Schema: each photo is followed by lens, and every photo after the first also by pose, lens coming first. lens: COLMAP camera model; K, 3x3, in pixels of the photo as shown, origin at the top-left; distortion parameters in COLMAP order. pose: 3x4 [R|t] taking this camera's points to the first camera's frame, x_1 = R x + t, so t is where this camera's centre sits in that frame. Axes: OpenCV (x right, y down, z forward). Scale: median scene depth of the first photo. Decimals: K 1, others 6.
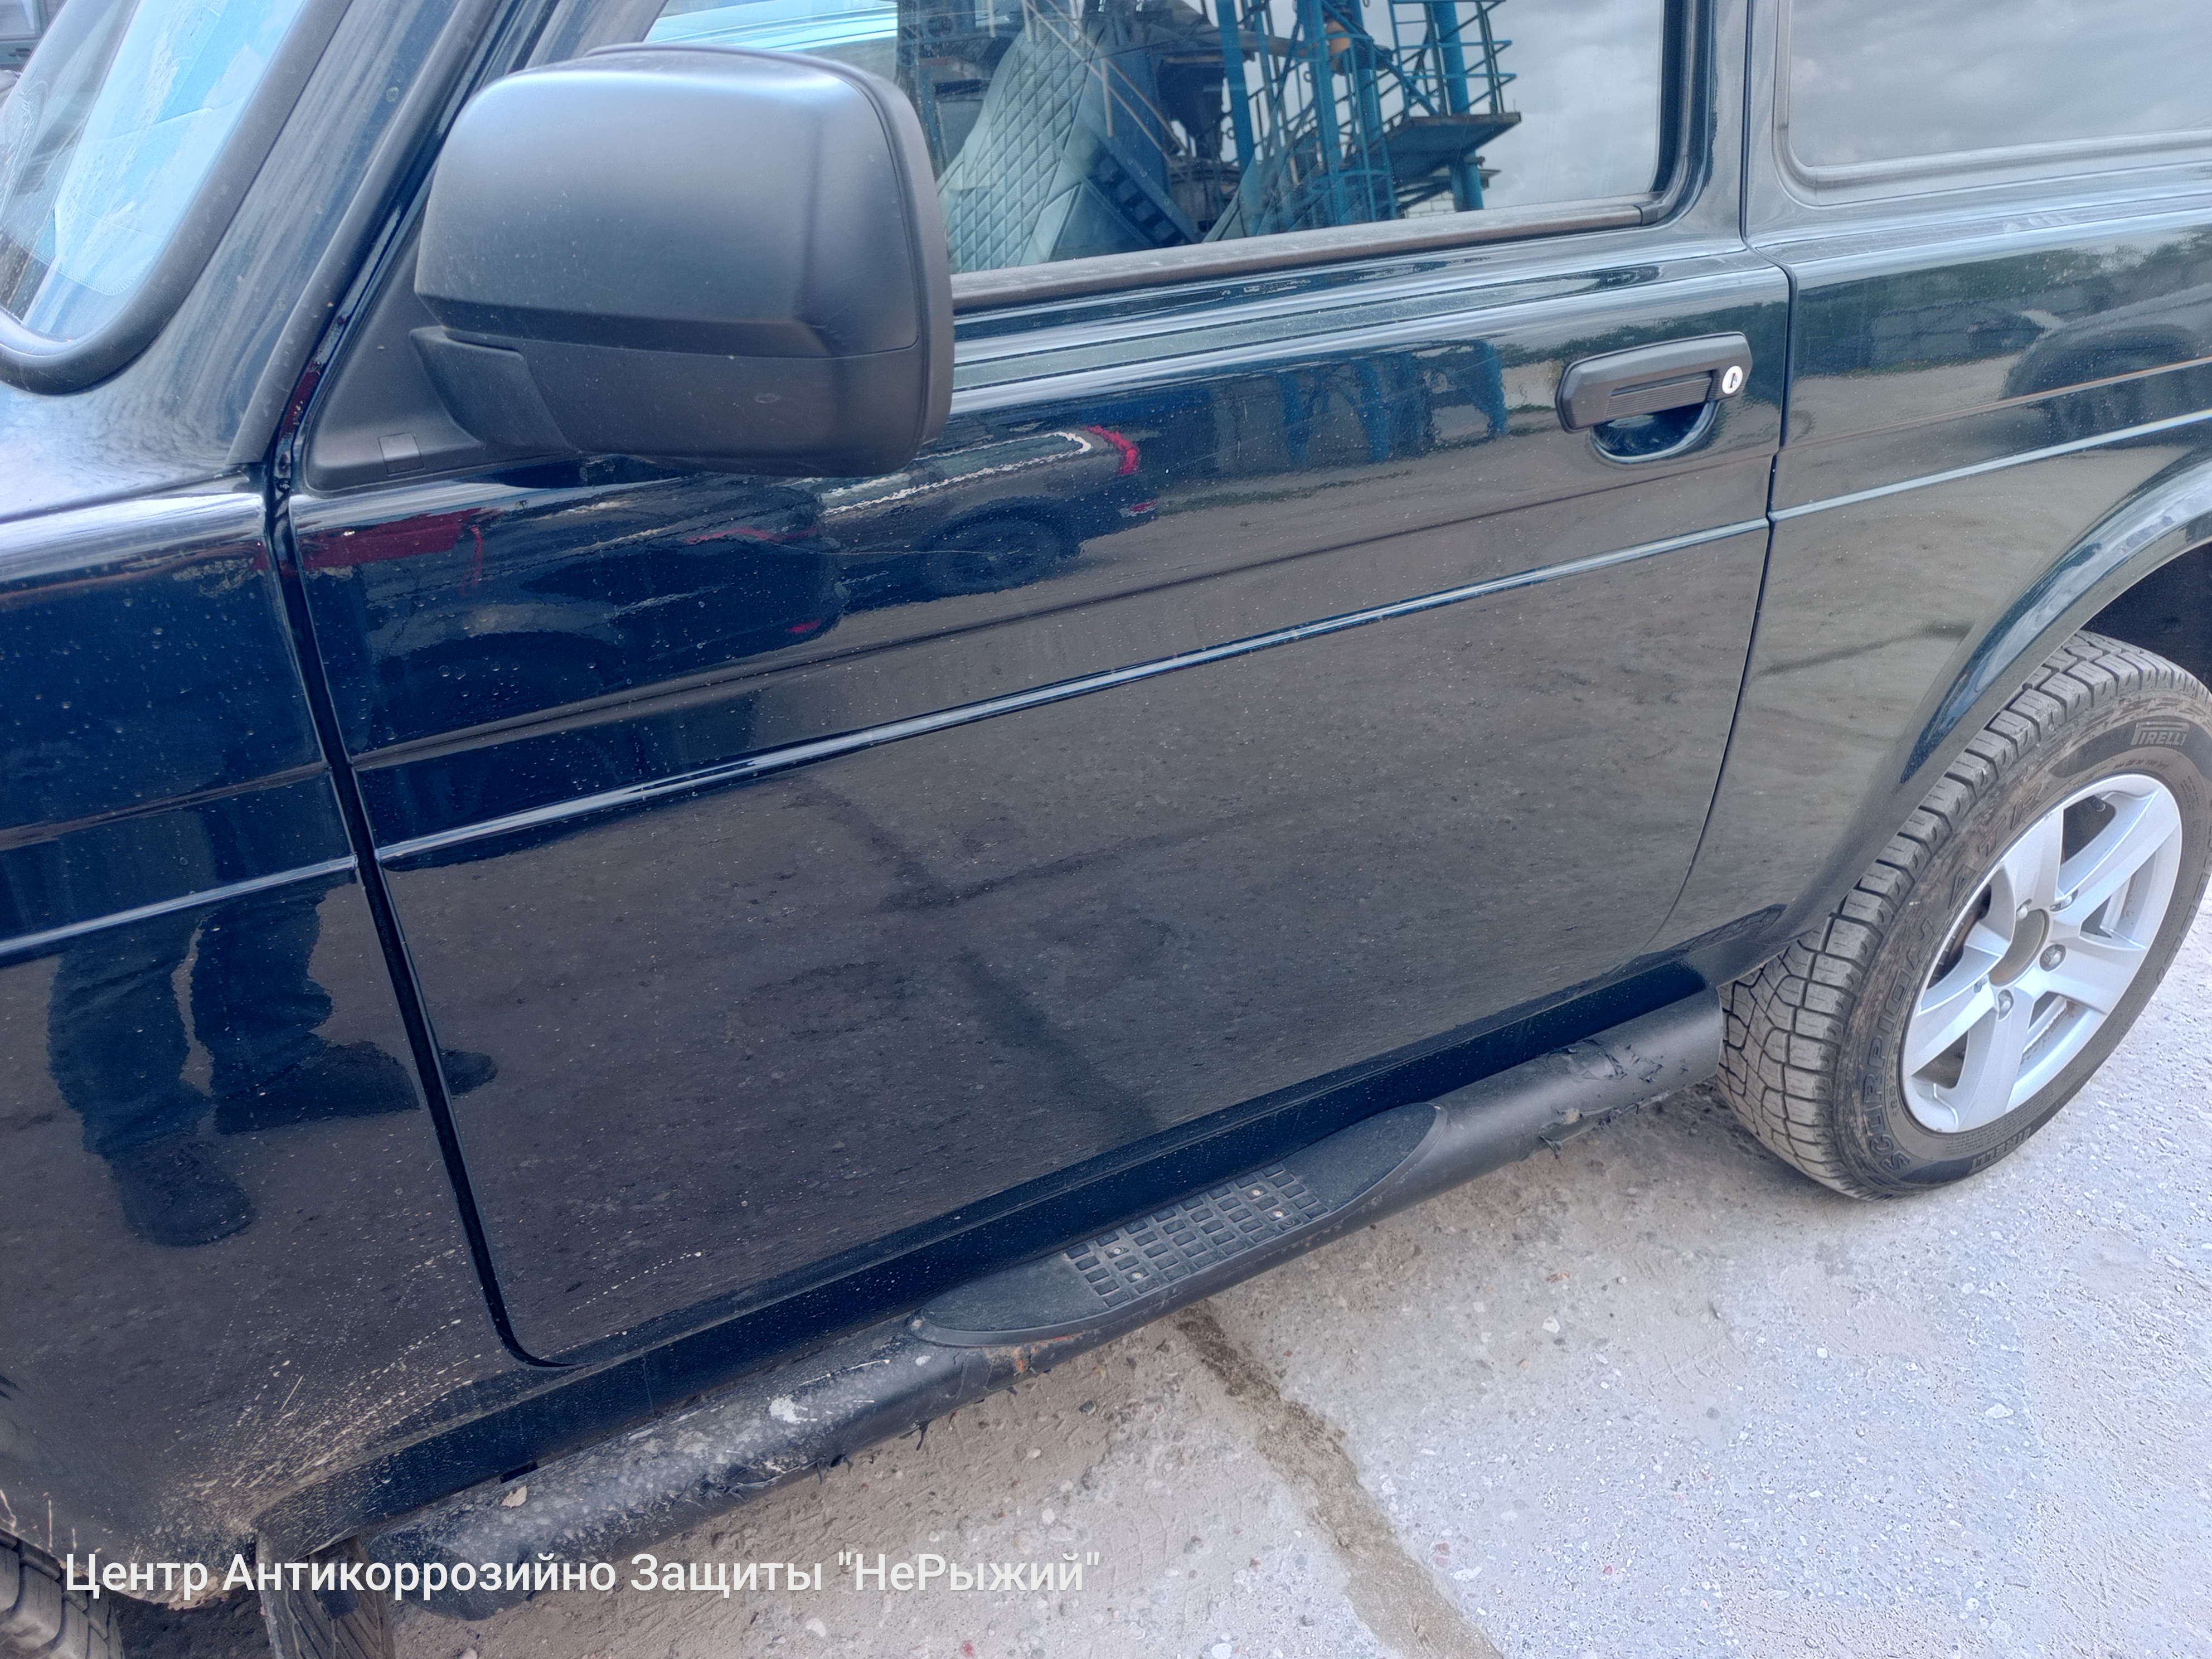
lens RADIAL K [[1508.7, 0, 1106.0], [0, 1508.7, 829.5], [0, 0, 1]] dist [0.052888, -0.107499]
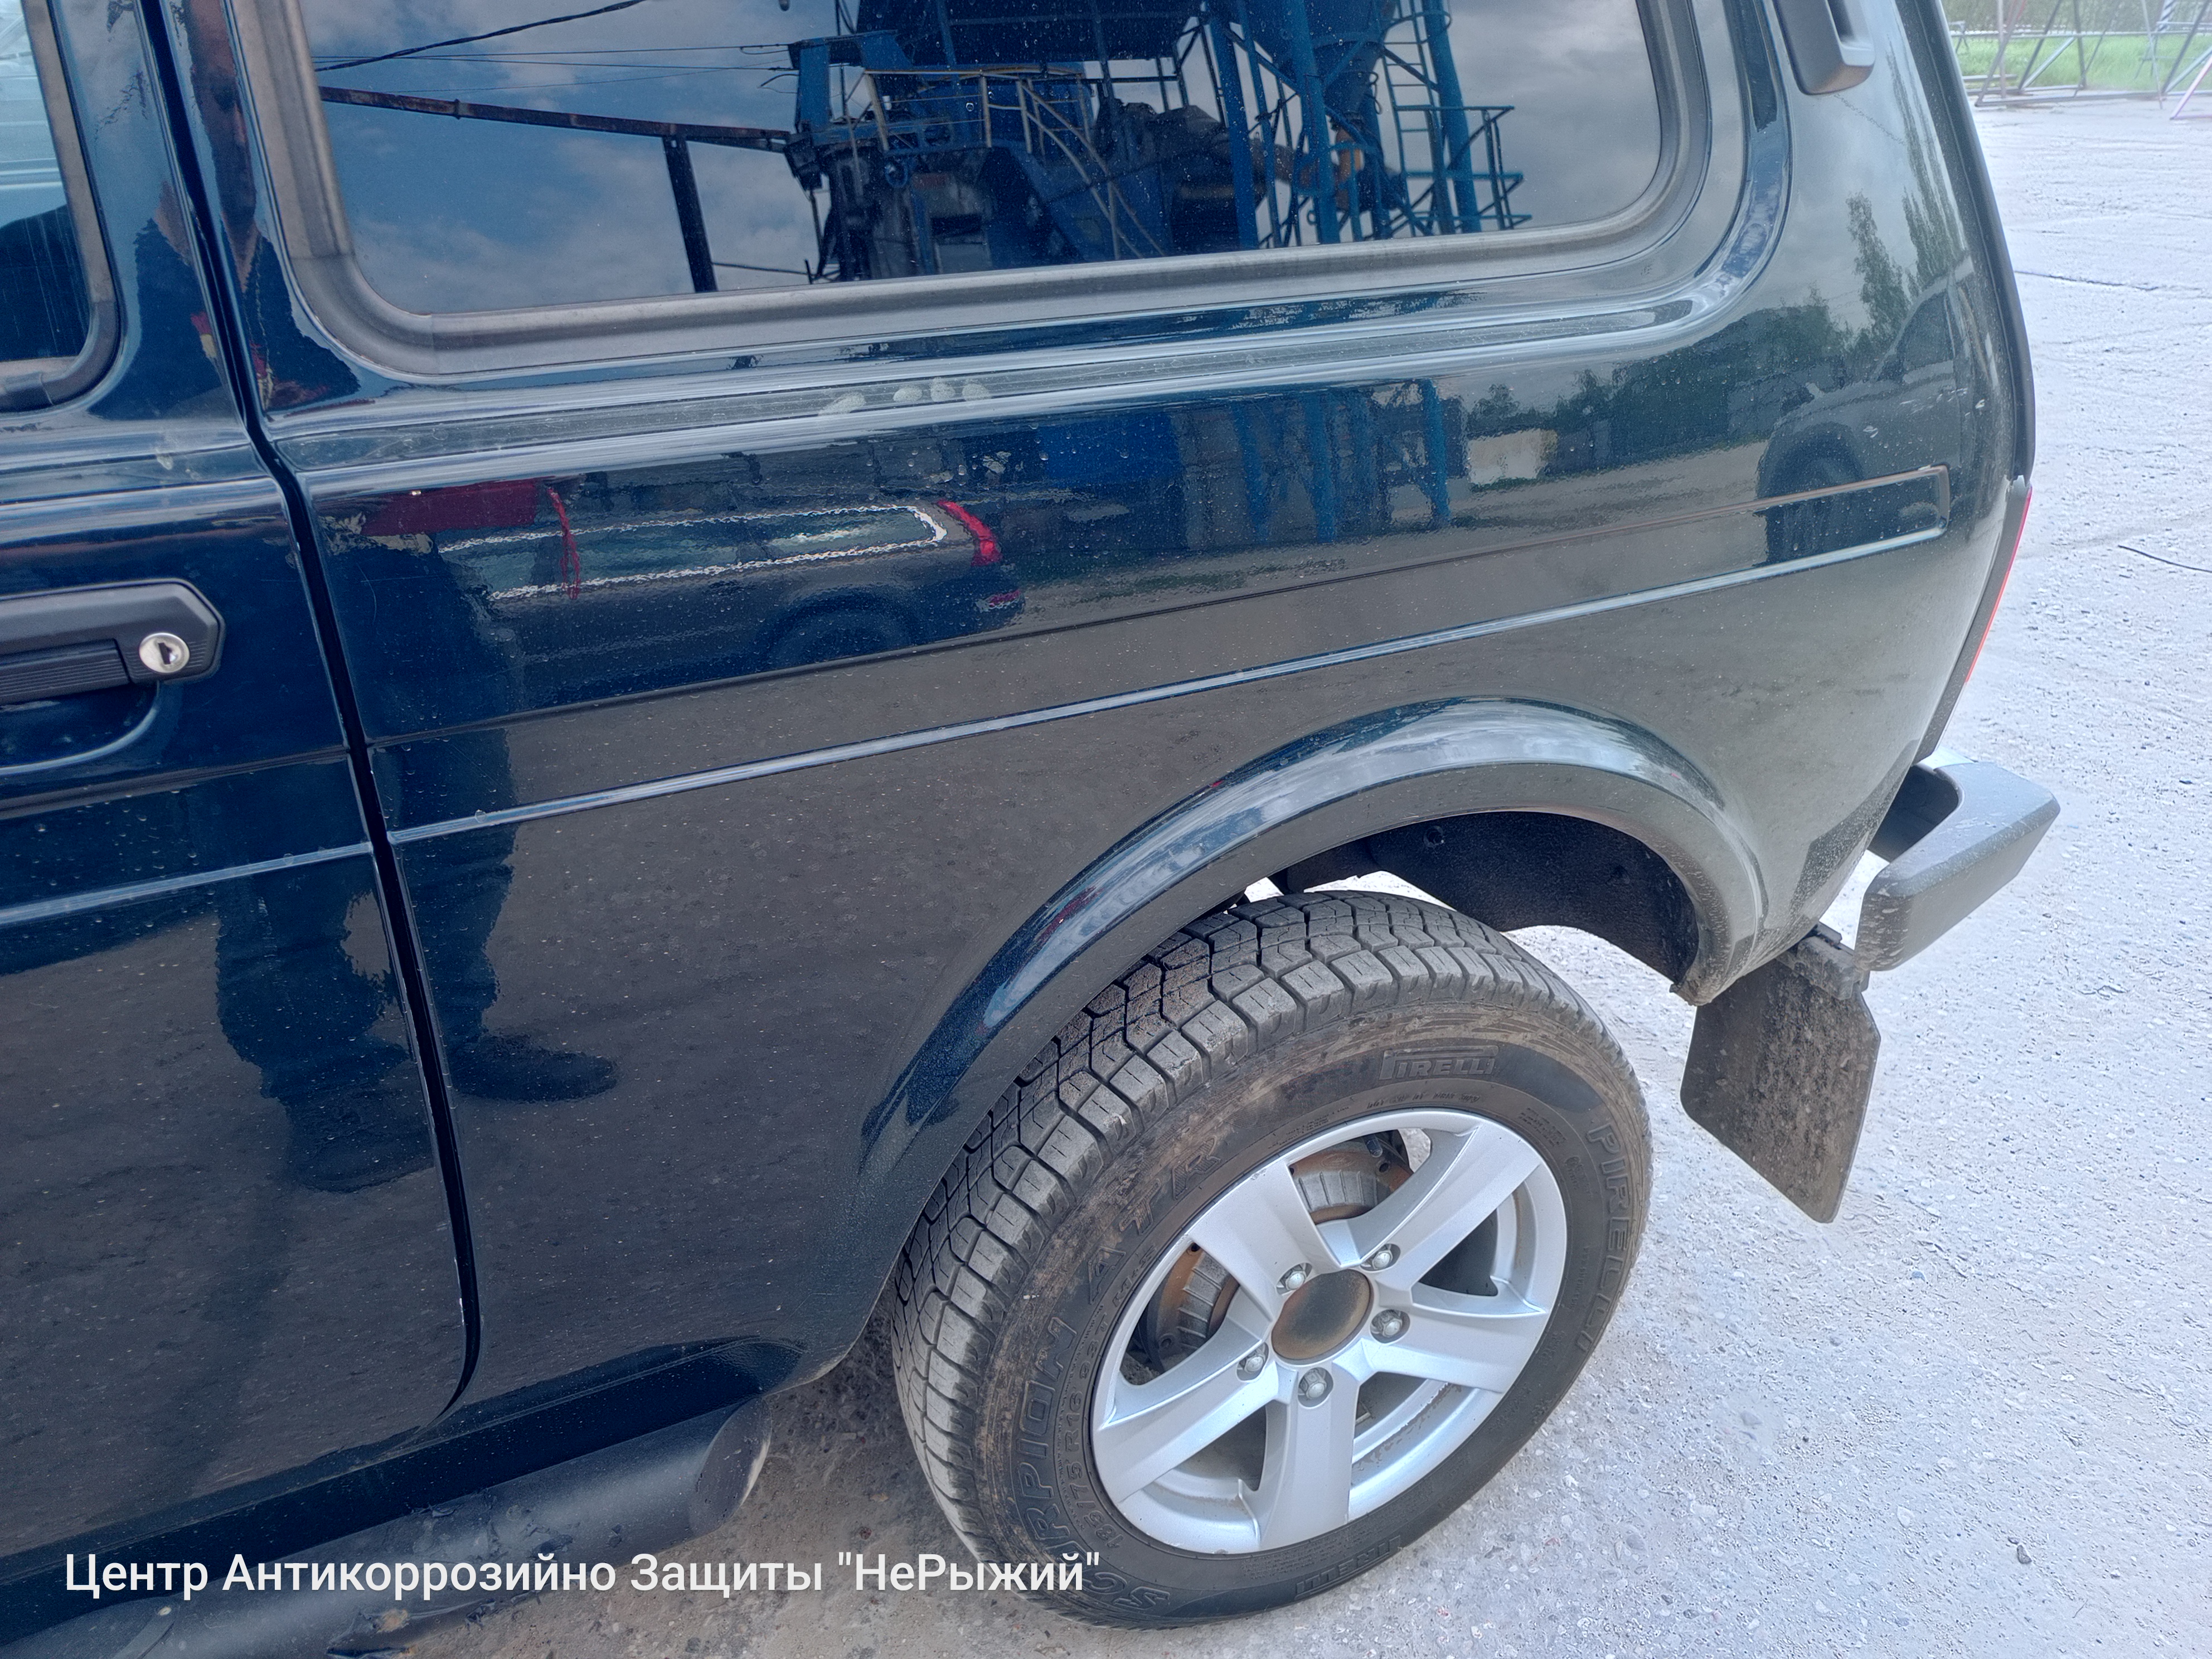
lens RADIAL K [[1508.7, 0, 1106.0], [0, 1508.7, 829.5], [0, 0, 1]] dist [0.052888, -0.107499]
pose [[0.997483, 0.034432, -0.061979, 0.604021], [-0.036407, 0.998856, -0.031018, -0.152364], [0.060840, 0.033196, 0.997595, 0.272798]]
